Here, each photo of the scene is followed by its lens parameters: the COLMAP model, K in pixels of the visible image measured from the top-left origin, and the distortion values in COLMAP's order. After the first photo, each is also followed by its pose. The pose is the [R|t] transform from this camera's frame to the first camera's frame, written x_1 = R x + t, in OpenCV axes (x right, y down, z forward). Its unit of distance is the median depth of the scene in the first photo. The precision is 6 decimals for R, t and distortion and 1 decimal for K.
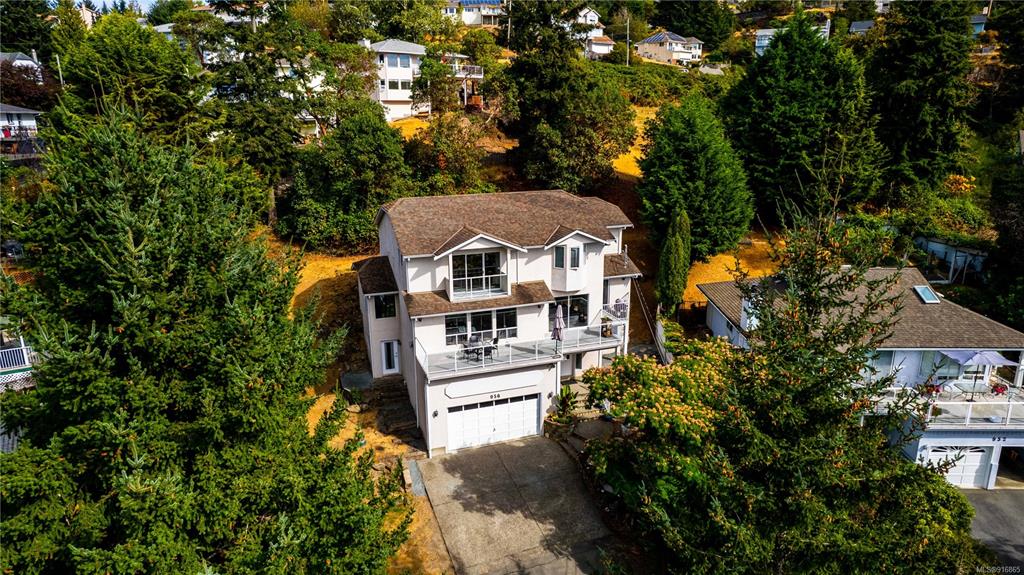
lens RADIAL K [[646.6, 0, 516.9], [0, 646.6, 289.7], [0, 0, 1]] dist [-0.079362, 0.060022]
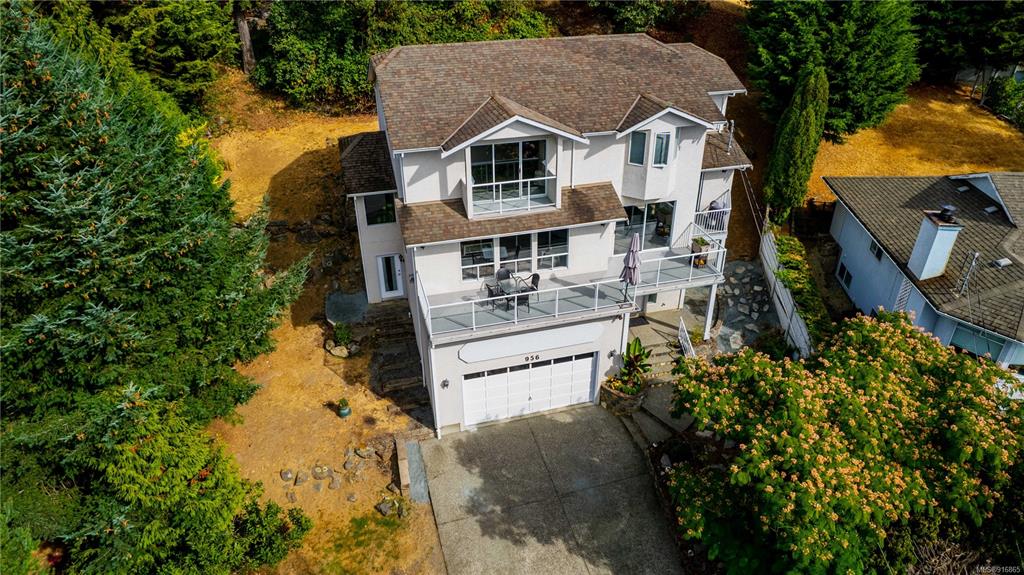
lens RADIAL K [[646.6, 0, 516.9], [0, 646.6, 289.7], [0, 0, 1]] dist [-0.079362, 0.060022]
pose [[0.997196, 0.039186, -0.063761, -0.008700], [-0.021050, 0.964431, 0.263495, -0.081635], [0.071819, -0.261414, 0.962551, 0.336764]]
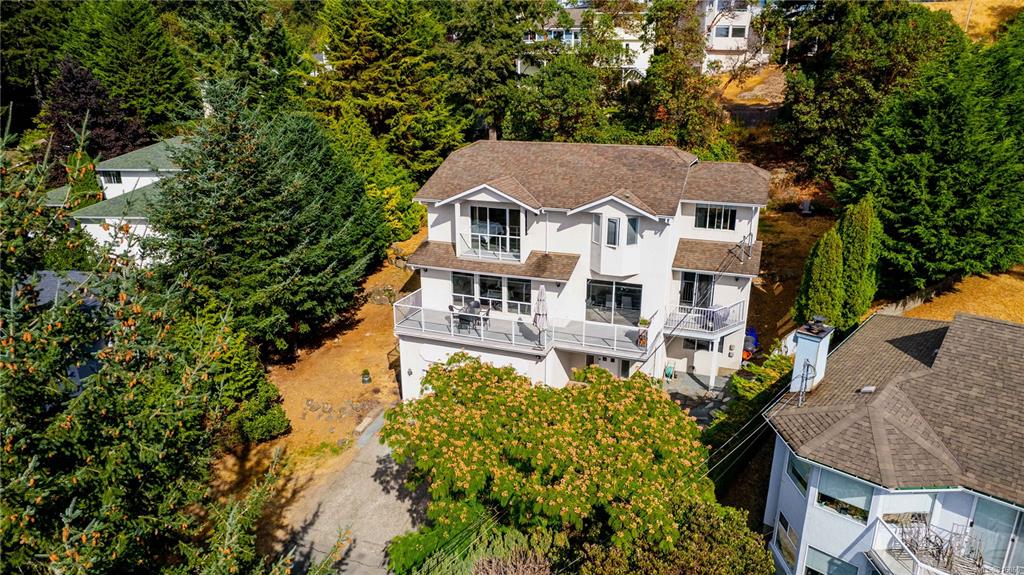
lens RADIAL K [[646.6, 0, 516.9], [0, 646.6, 289.7], [0, 0, 1]] dist [-0.079362, 0.060022]
pose [[0.750853, 0.207127, -0.627151, 0.502267], [-0.174342, 0.978031, 0.114281, -0.051200], [0.637044, 0.023531, 0.770468, 0.348607]]
